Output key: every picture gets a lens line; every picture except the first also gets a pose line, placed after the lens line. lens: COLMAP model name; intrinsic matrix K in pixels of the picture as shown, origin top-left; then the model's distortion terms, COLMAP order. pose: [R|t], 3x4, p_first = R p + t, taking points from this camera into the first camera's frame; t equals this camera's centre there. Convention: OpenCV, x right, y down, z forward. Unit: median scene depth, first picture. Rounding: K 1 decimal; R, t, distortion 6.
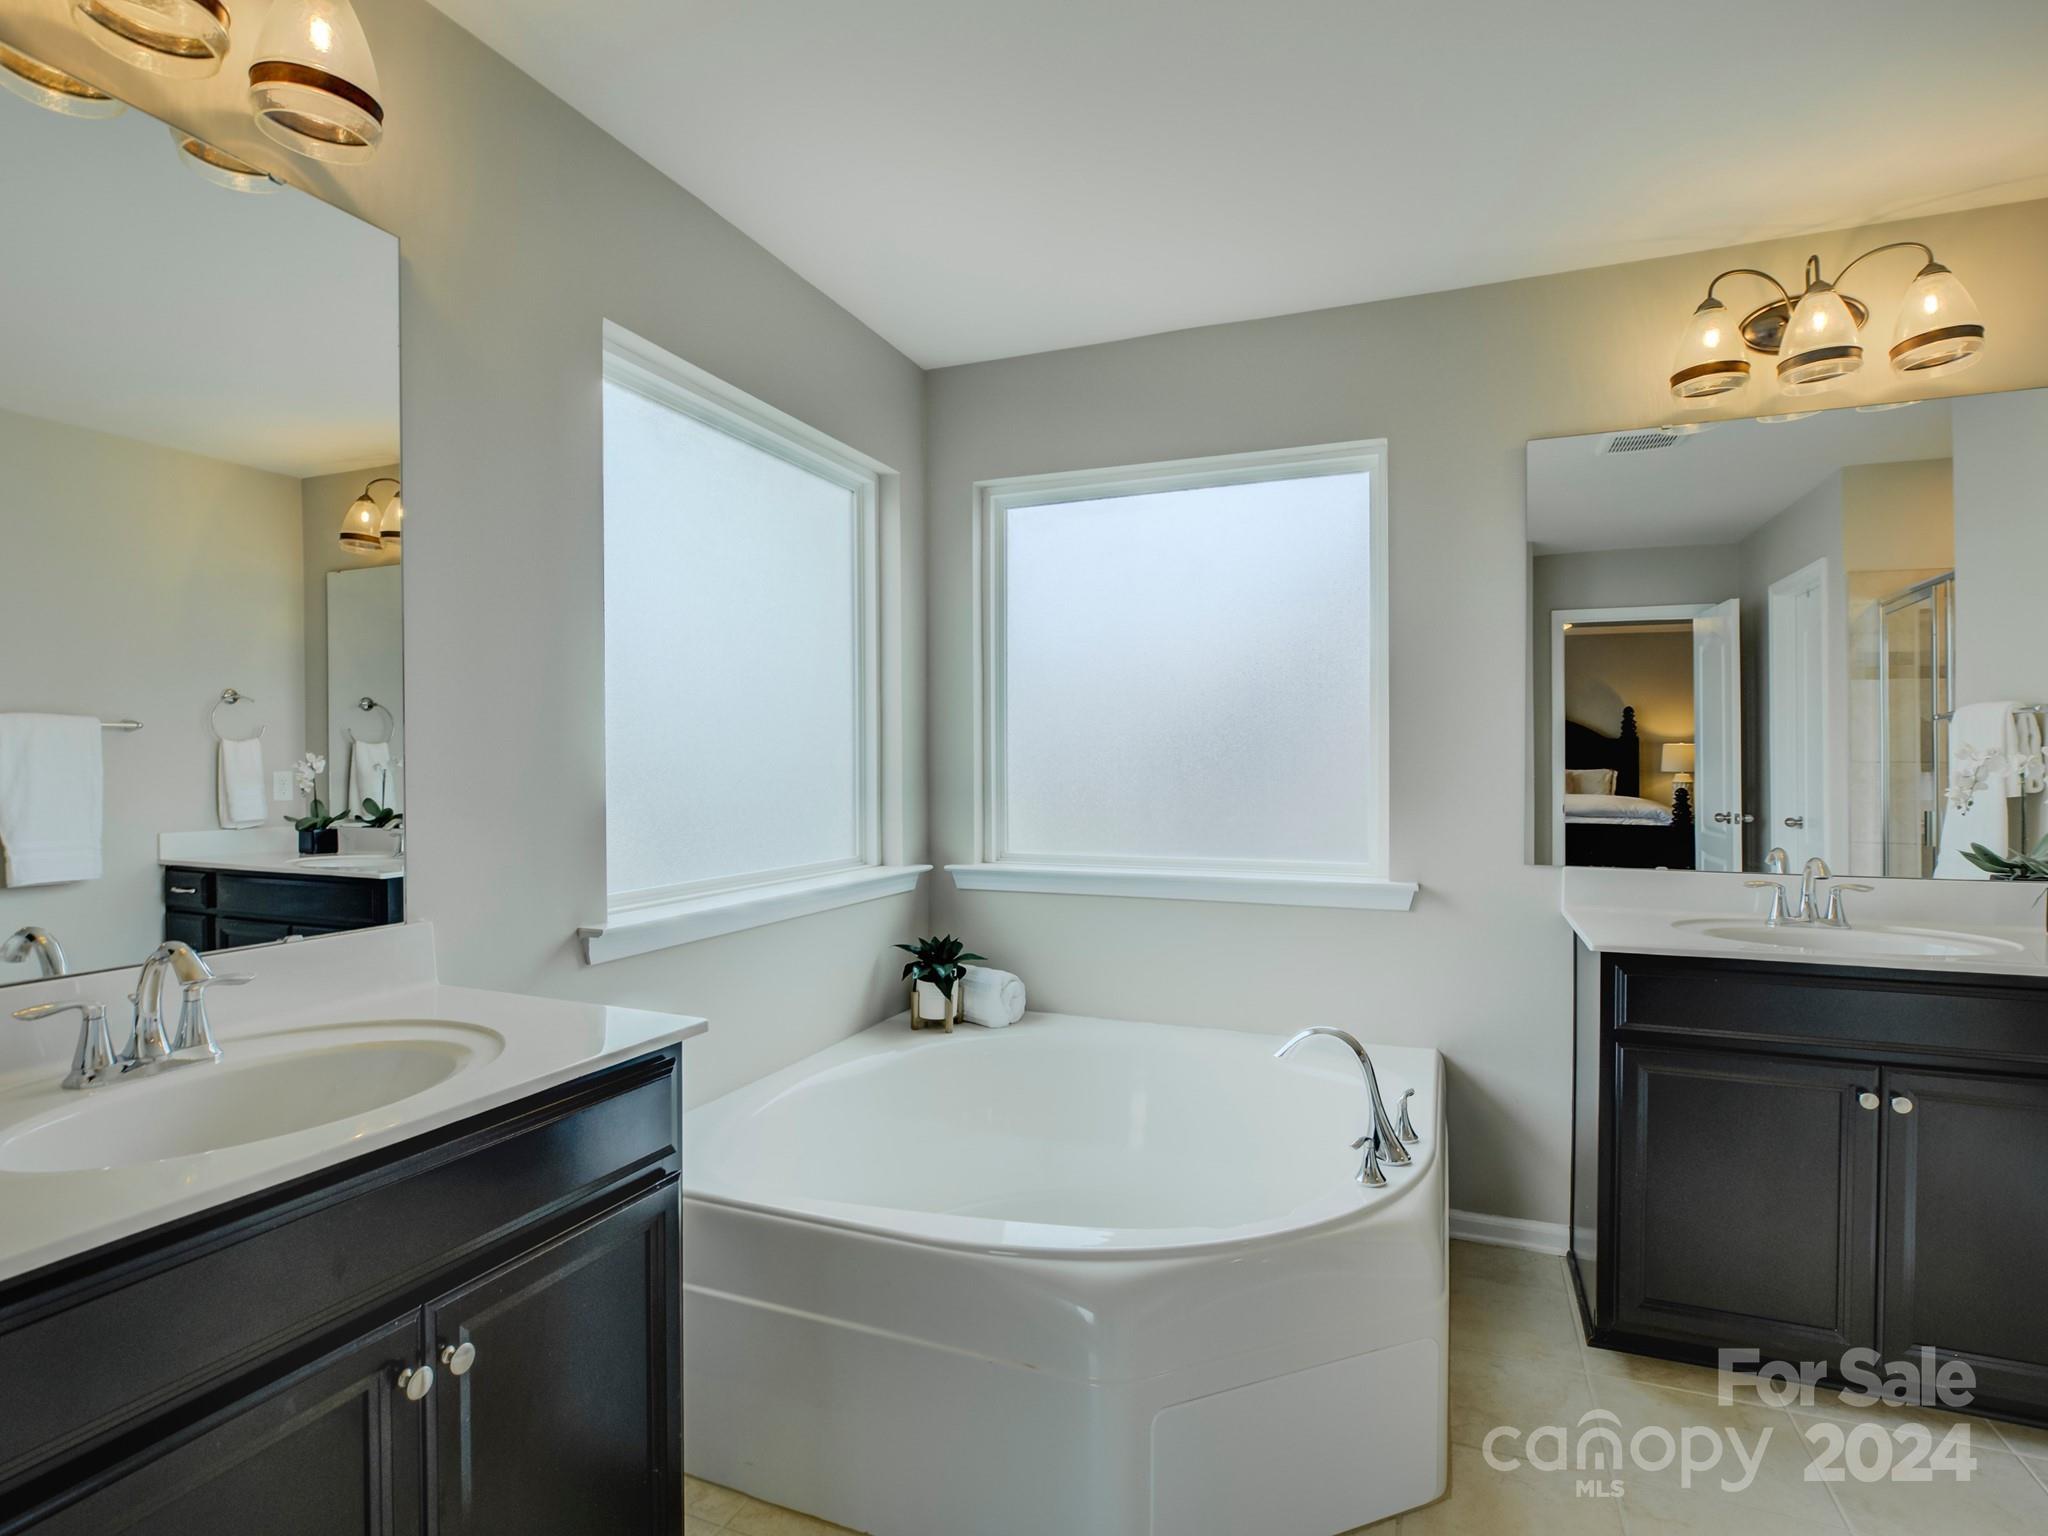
lens RADIAL K [[1065.6, 0, 1014.5], [0, 1065.6, 778.1], [0, 0, 1]] dist [-0.005092, 0.000593]
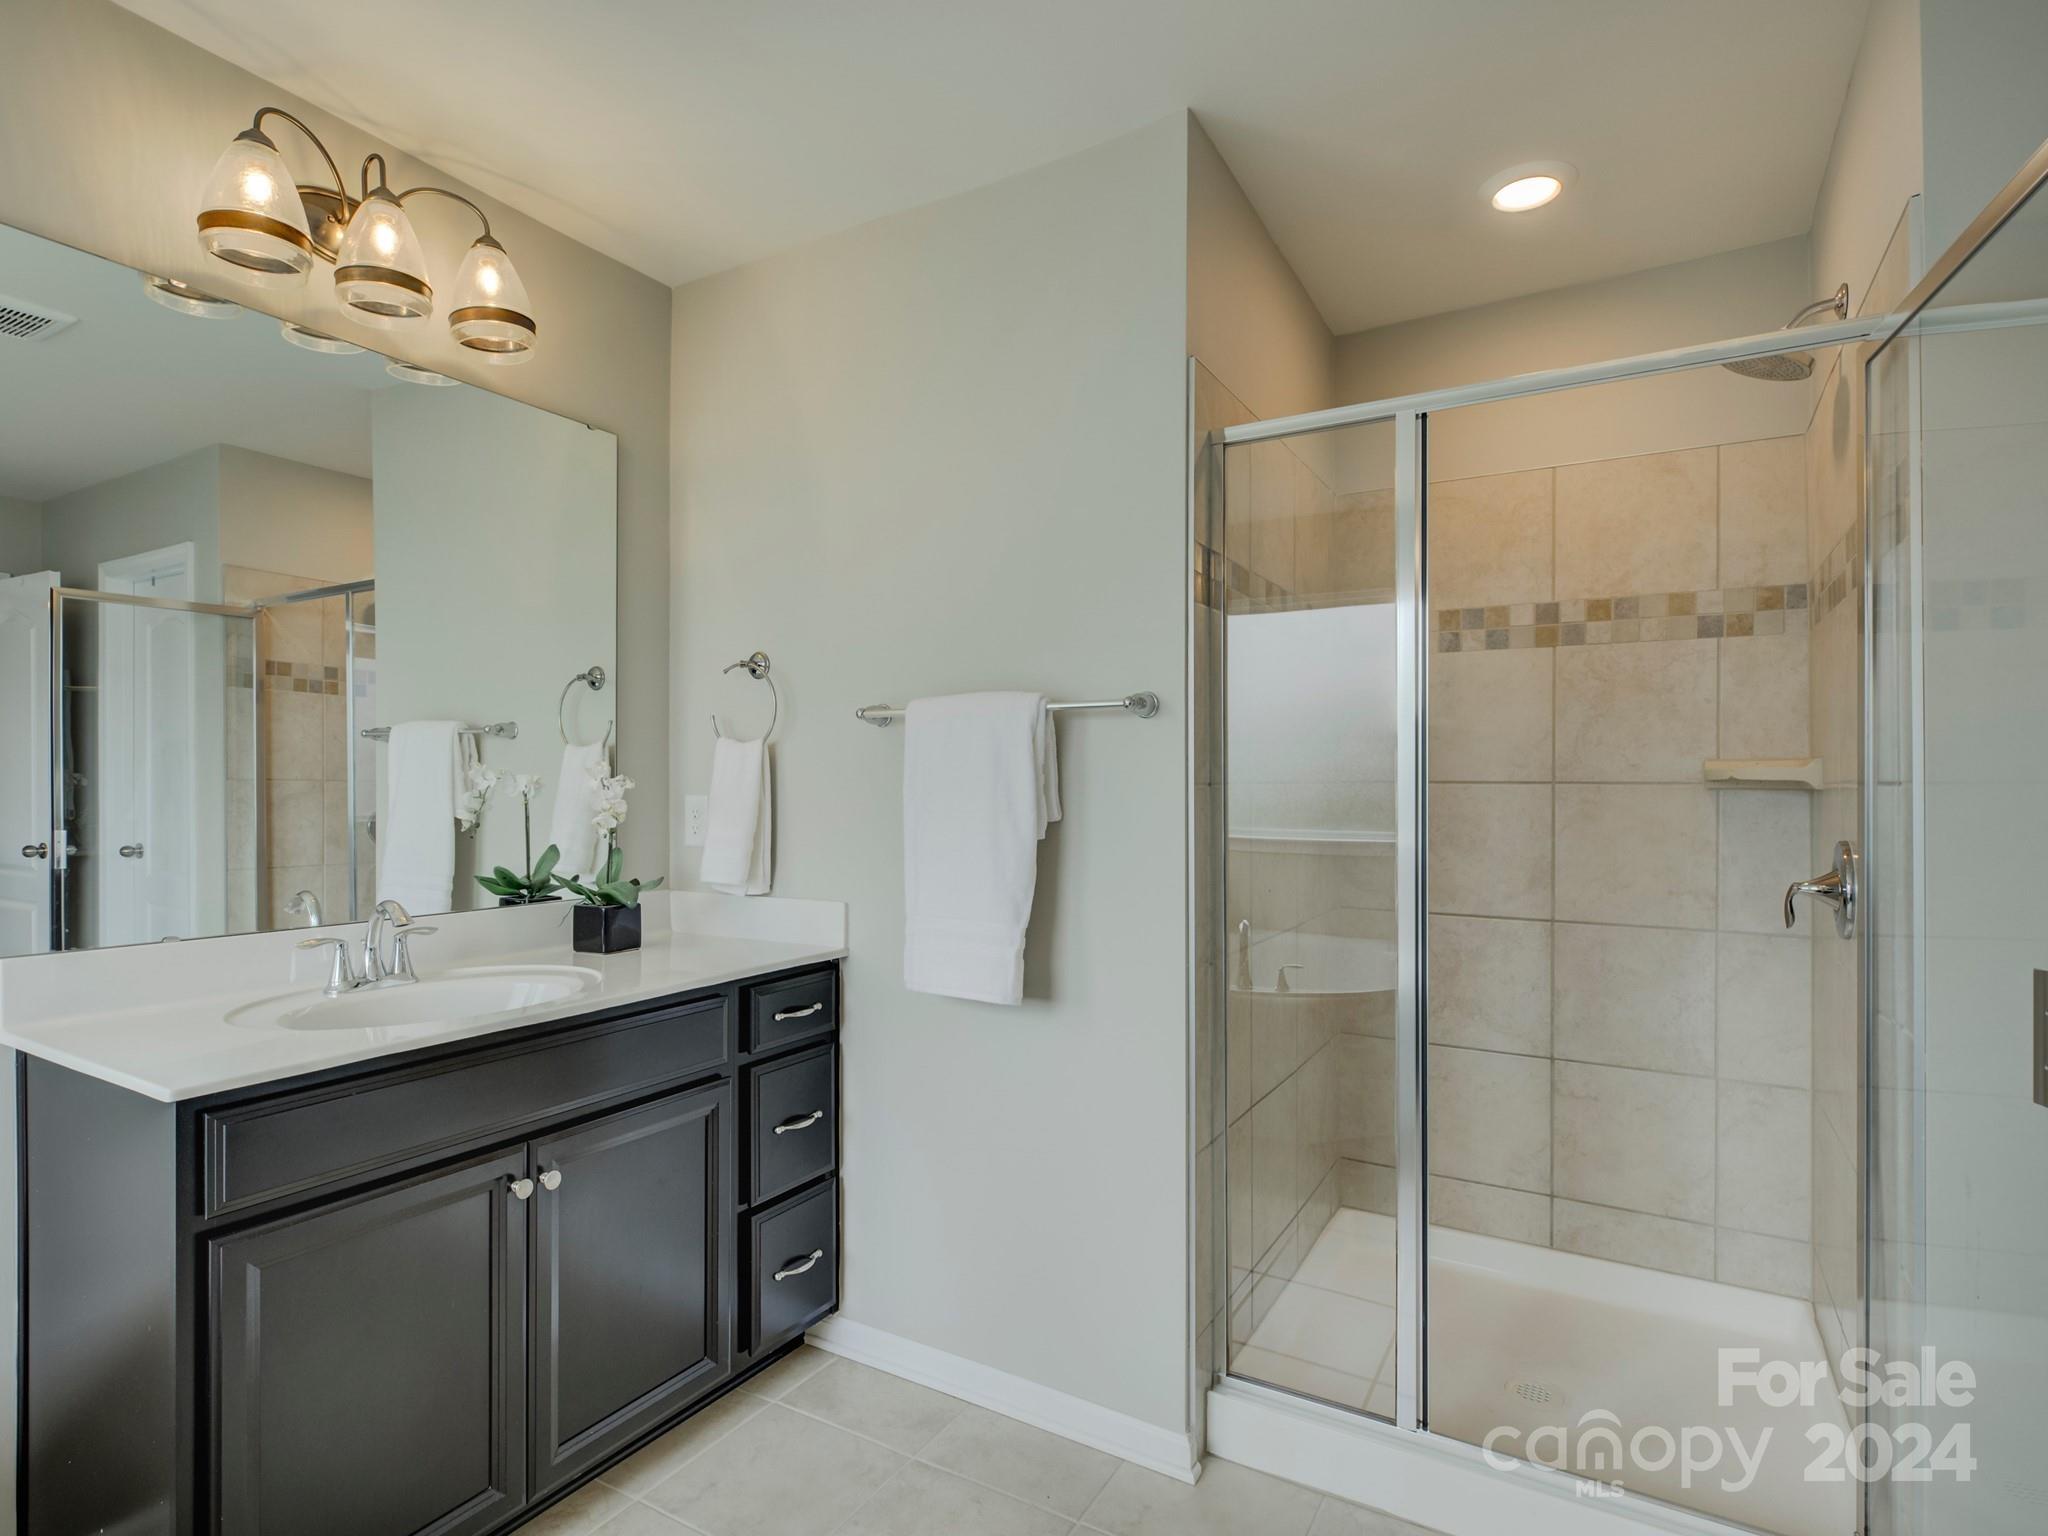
lens RADIAL K [[1065.6, 0, 1014.5], [0, 1065.6, 778.1], [0, 0, 1]] dist [-0.005092, 0.000593]
pose [[0.155076, 0.003828, 0.987895, 0.032288], [0.011323, 0.999920, -0.005652, -0.007339], [-0.987838, 0.012062, 0.155020, 0.398058]]
